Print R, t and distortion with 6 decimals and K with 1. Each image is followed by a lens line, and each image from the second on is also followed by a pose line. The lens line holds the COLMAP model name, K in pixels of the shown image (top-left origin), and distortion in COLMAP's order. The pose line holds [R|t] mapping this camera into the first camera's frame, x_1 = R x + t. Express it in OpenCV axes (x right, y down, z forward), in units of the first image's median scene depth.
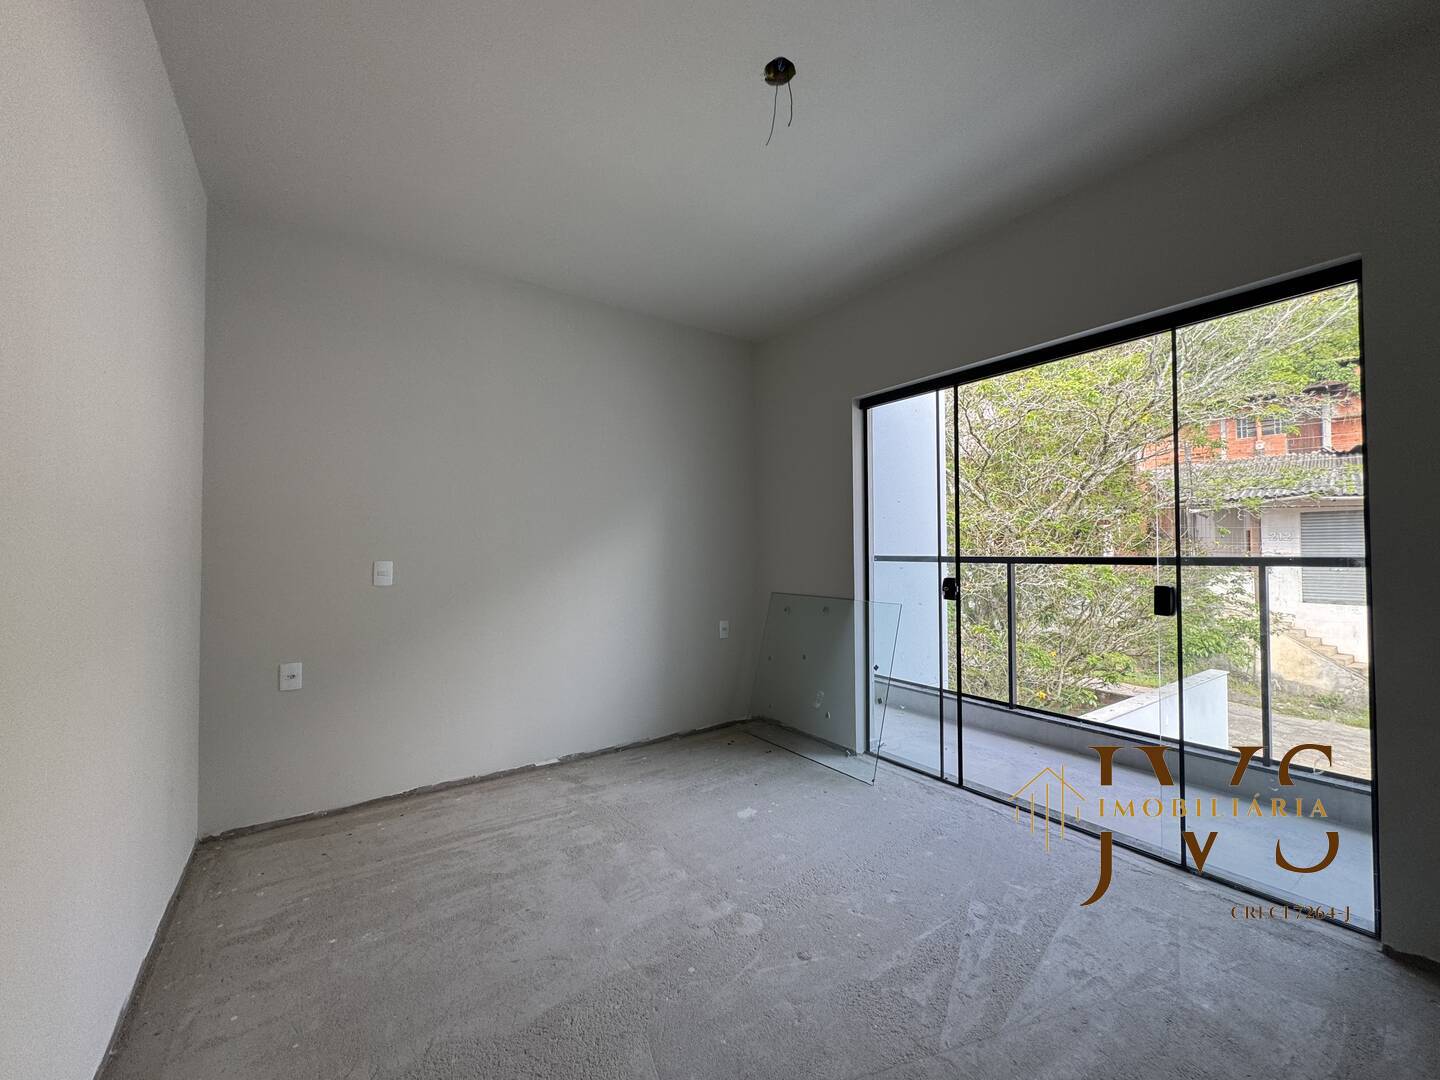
lens RADIAL K [[575.8, 0, 719.9], [0, 575.8, 539.0], [0, 0, 1]] dist [-0.002973, 0.000587]
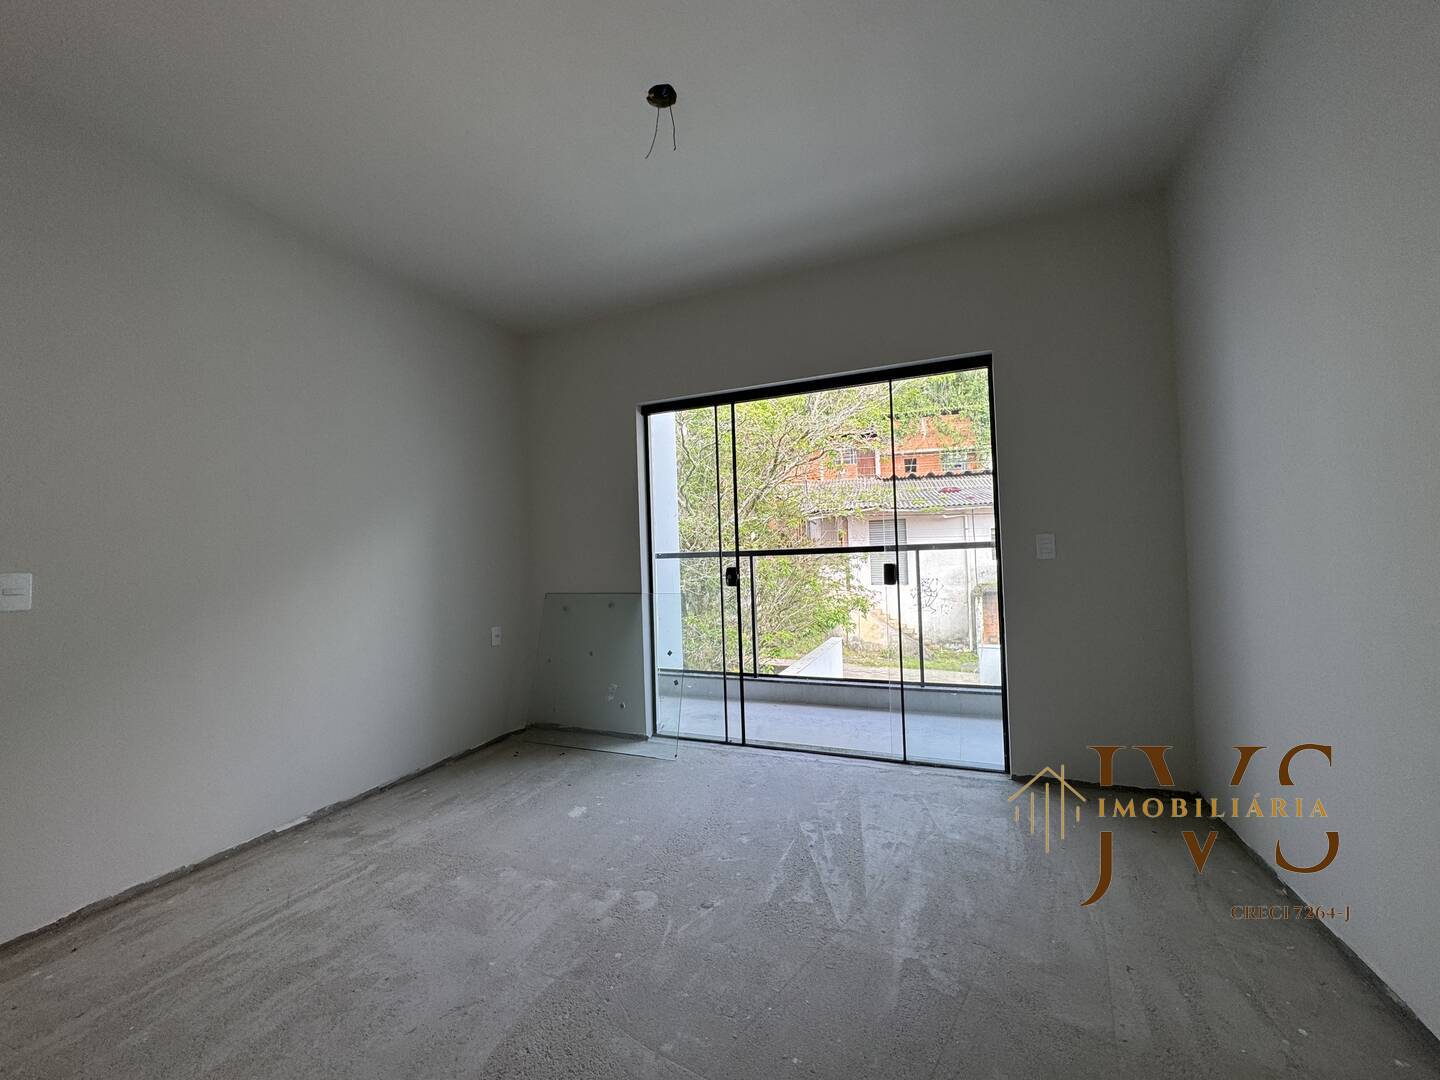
lens RADIAL K [[575.8, 0, 719.9], [0, 575.8, 539.0], [0, 0, 1]] dist [-0.002973, 0.000587]
pose [[0.847575, -0.011821, 0.530545, -0.243663], [0.018965, 0.999788, -0.008022, 0.019637], [-0.530337, 0.016861, 0.847619, 0.024543]]
